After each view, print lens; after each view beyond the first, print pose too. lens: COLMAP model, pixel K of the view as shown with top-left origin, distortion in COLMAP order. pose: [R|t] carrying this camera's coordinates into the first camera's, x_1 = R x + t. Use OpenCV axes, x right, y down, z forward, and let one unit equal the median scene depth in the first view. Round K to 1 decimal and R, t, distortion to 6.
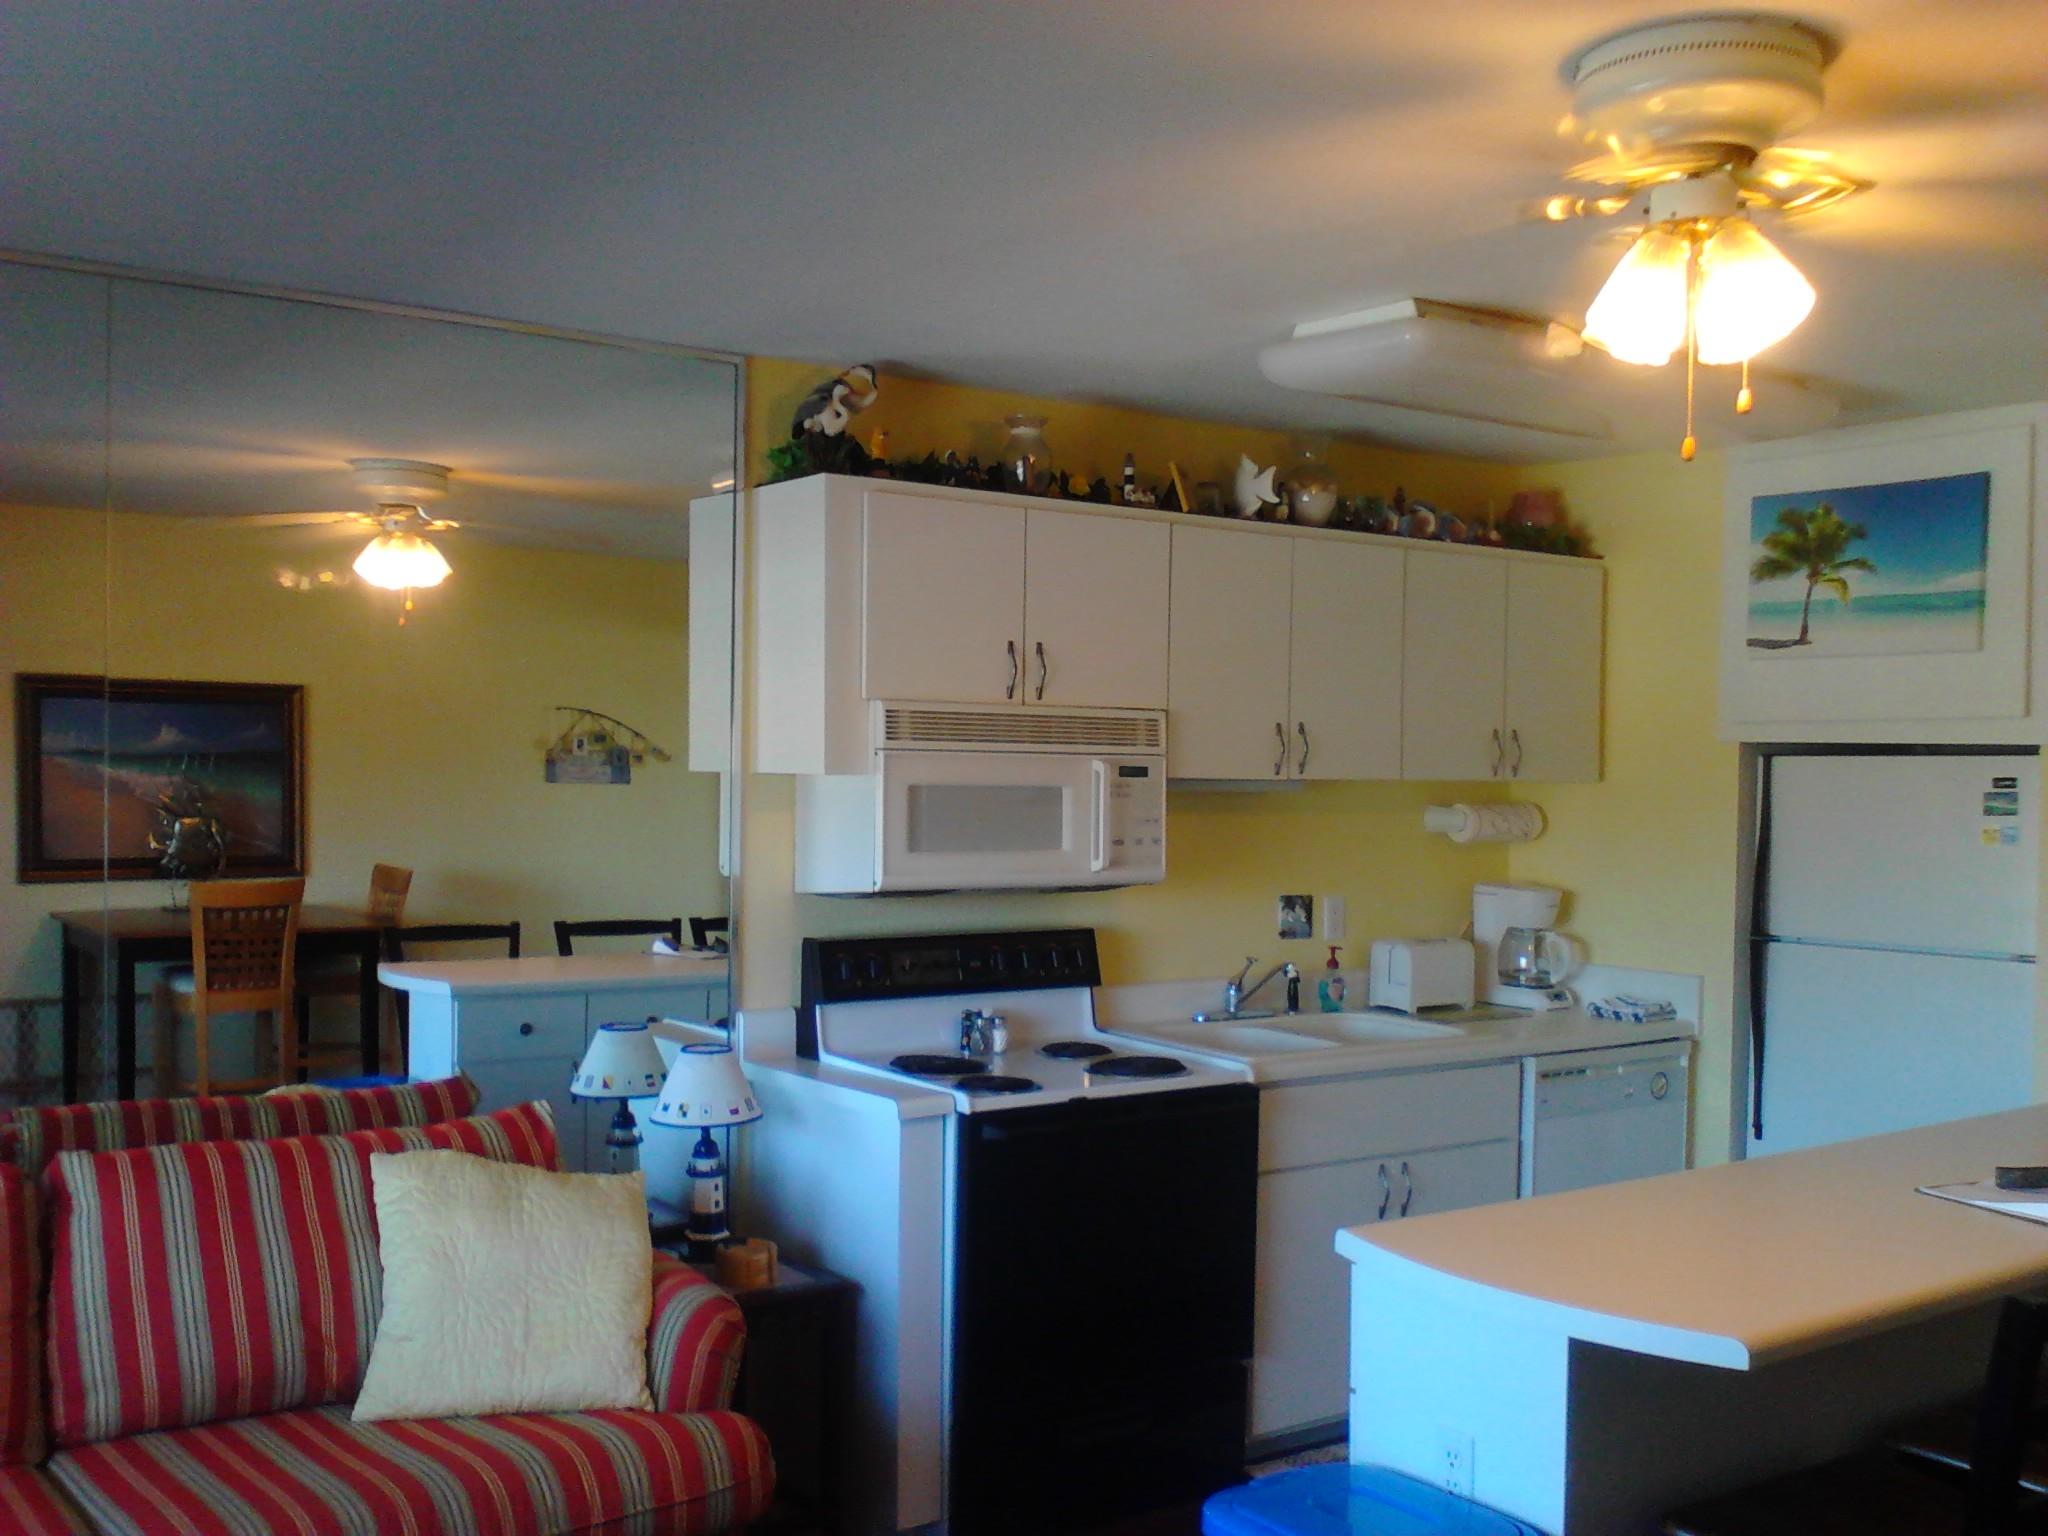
lens RADIAL K [[2007.7, 0, 1024.3], [0, 2007.7, 816.6], [0, 0, 1]] dist [-0.013192, 0.000000]
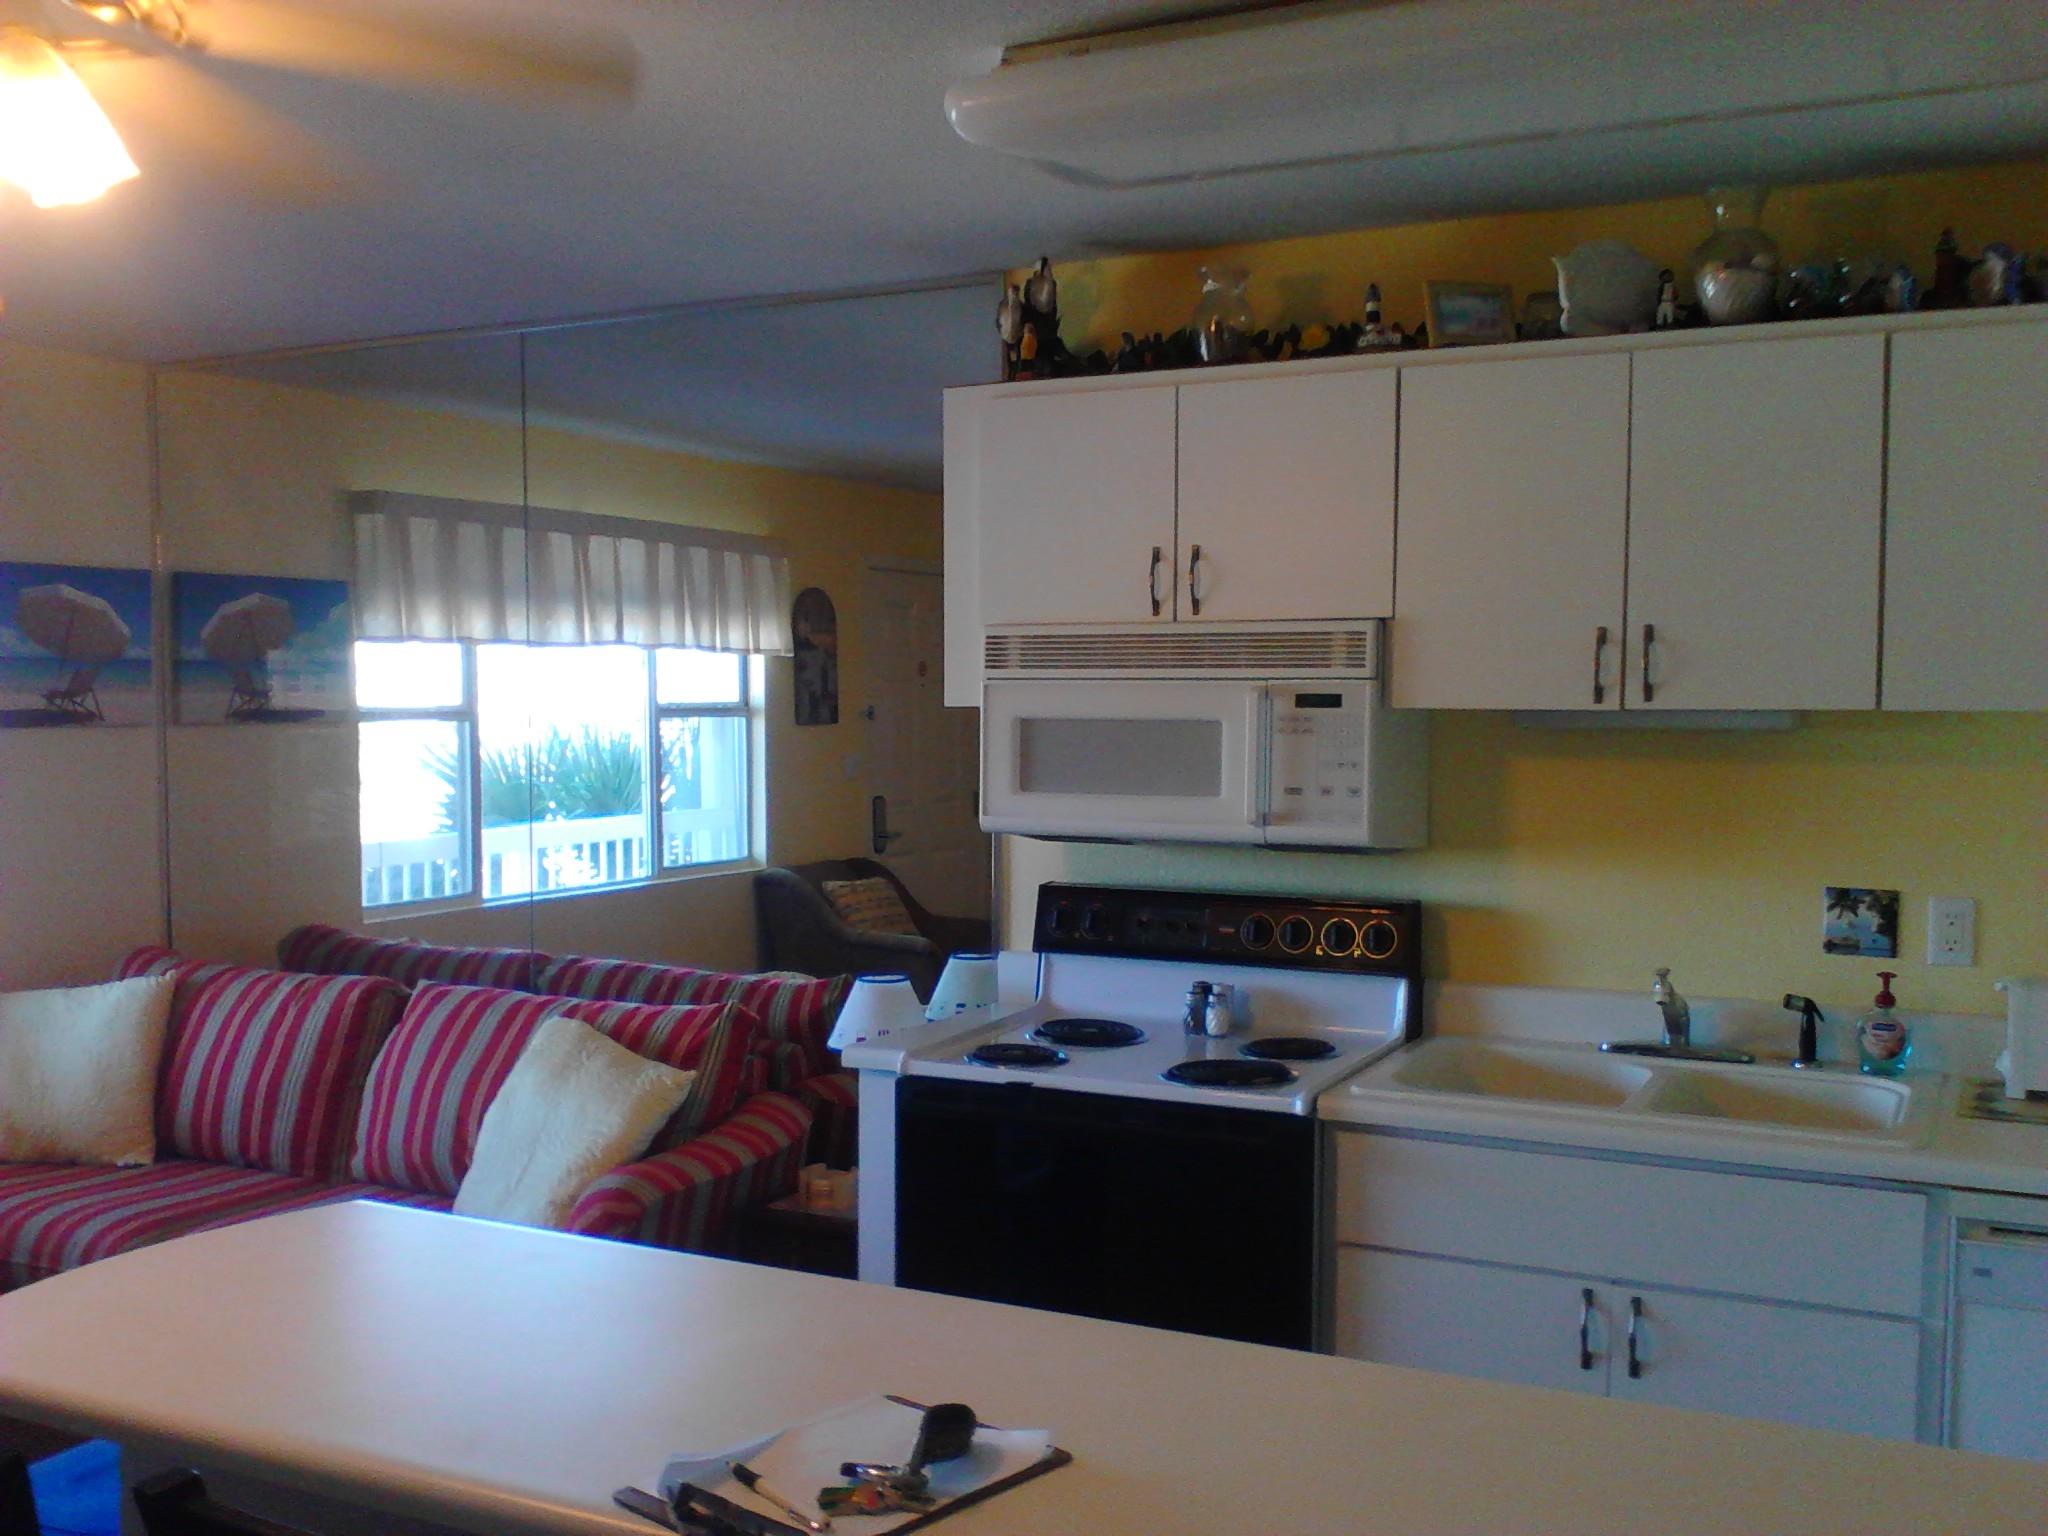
lens RADIAL K [[2007.7, 0, 1053.7], [0, 2007.7, 815.9], [0, 0, 1]] dist [-0.013192, 0.000000]
pose [[0.446372, 0.040658, -0.893923, 0.661018], [-0.015245, 0.999168, 0.037833, -0.005446], [0.894717, -0.003260, 0.446621, 0.524944]]
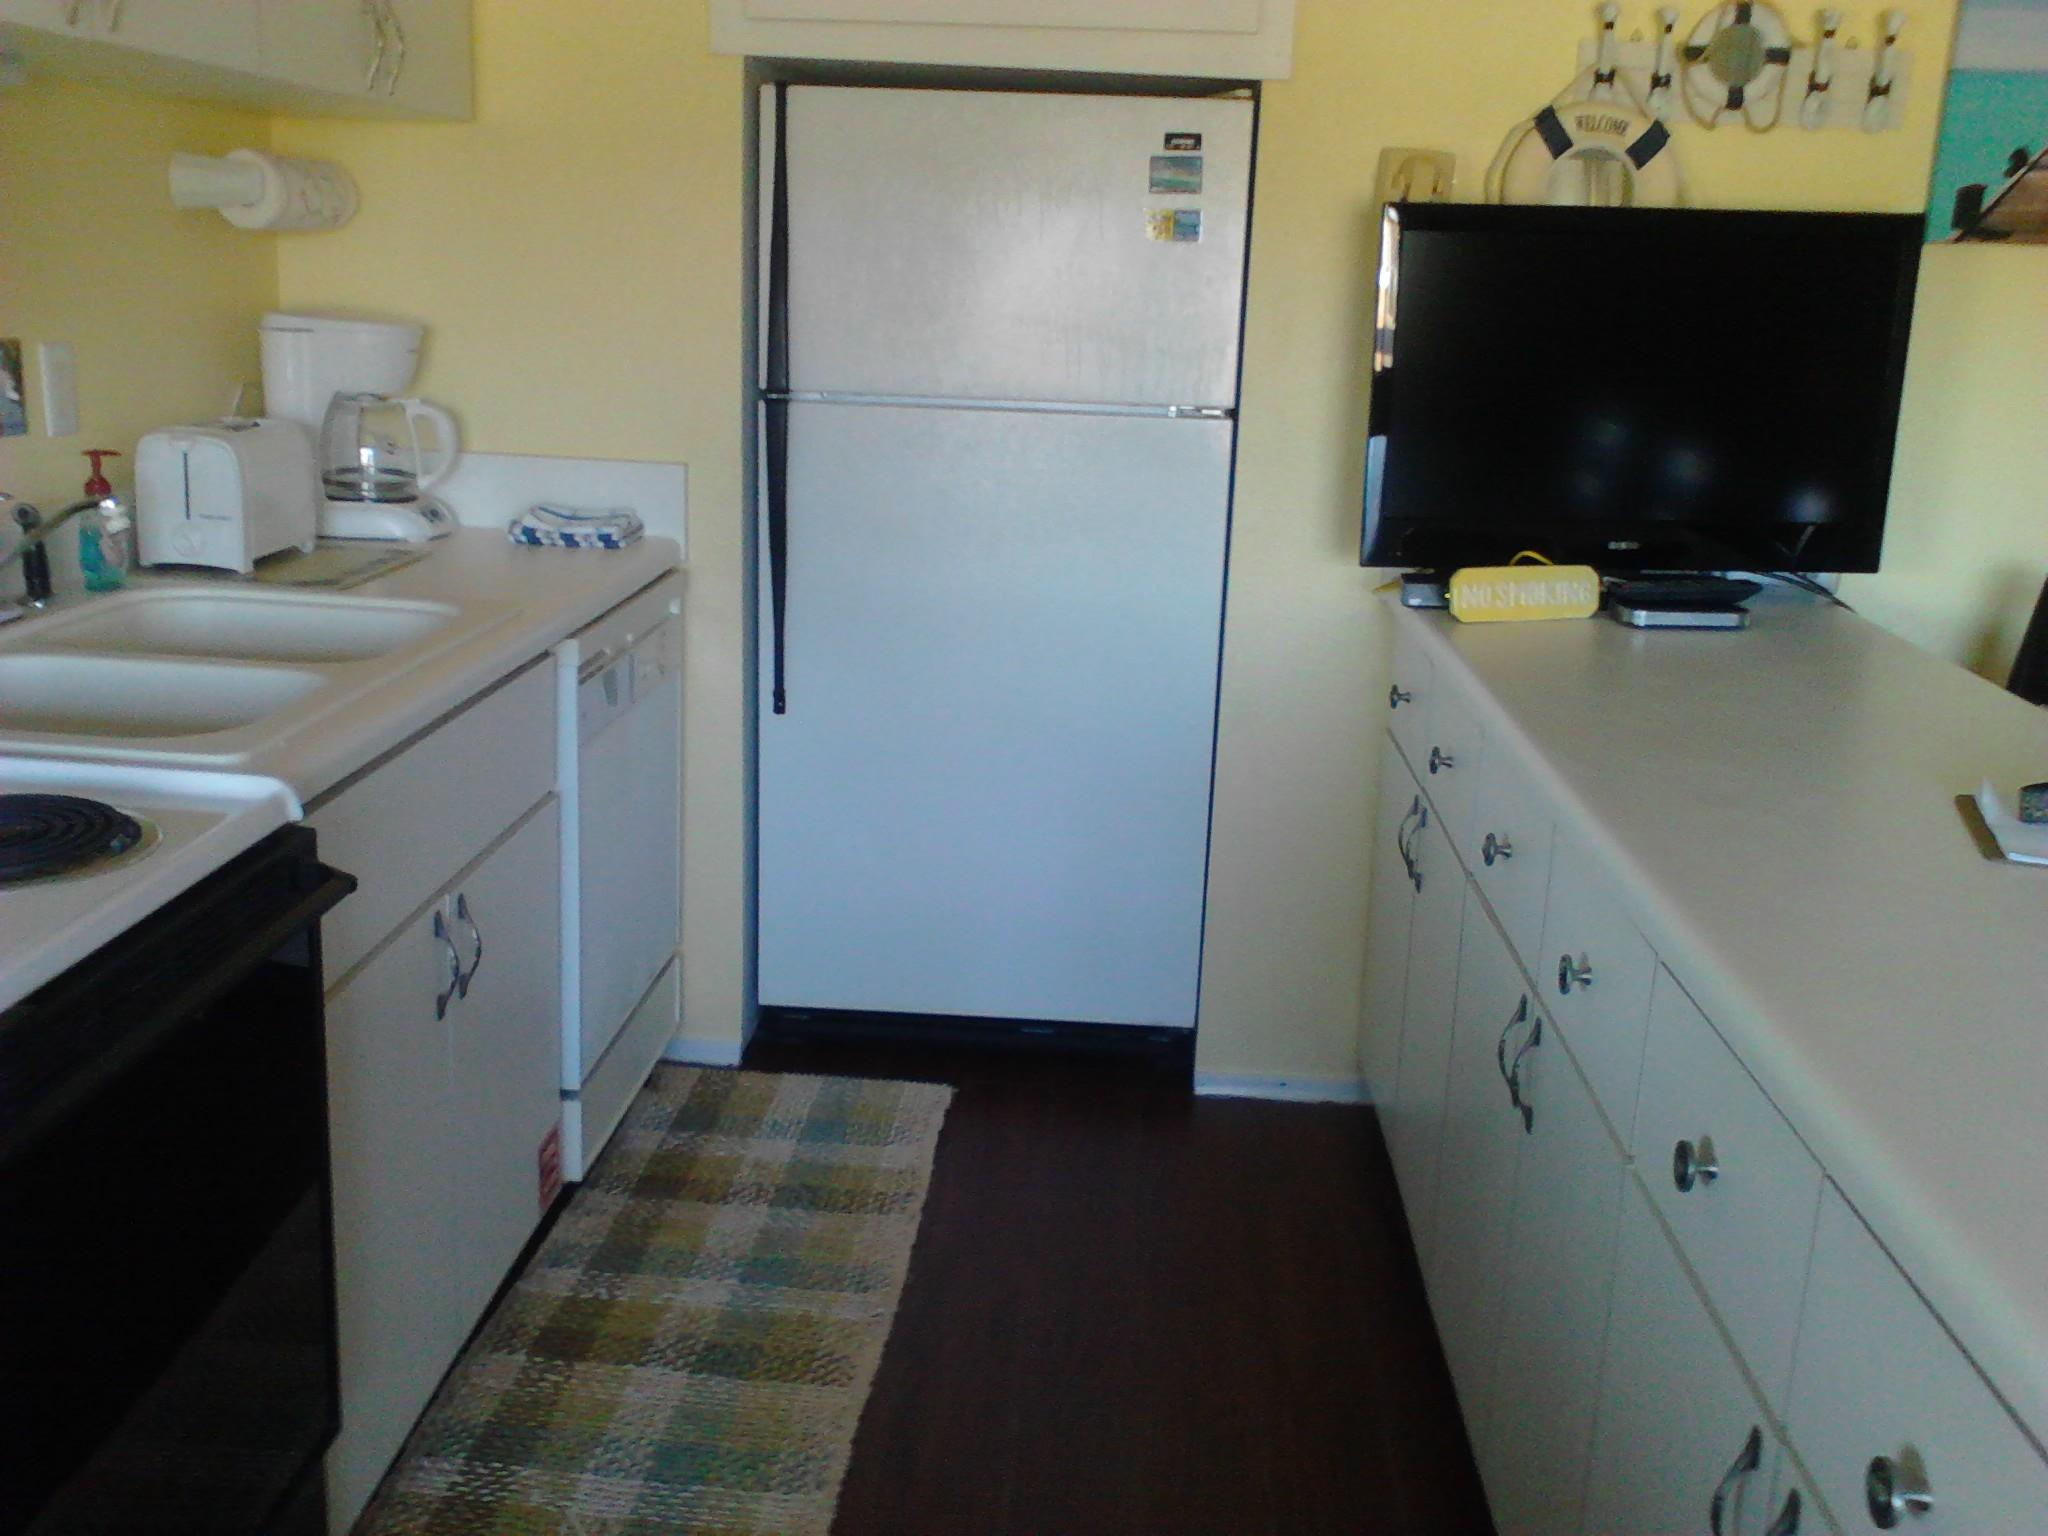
lens RADIAL K [[2007.7, 0, 993.4], [0, 2007.7, 790.8], [0, 0, 1]] dist [-0.013192, 0.000000]
pose [[0.631962, -0.186901, 0.752125, -0.084065], [-0.012088, 0.967989, 0.250699, 0.024630], [-0.774905, -0.167525, 0.609474, 0.593120]]
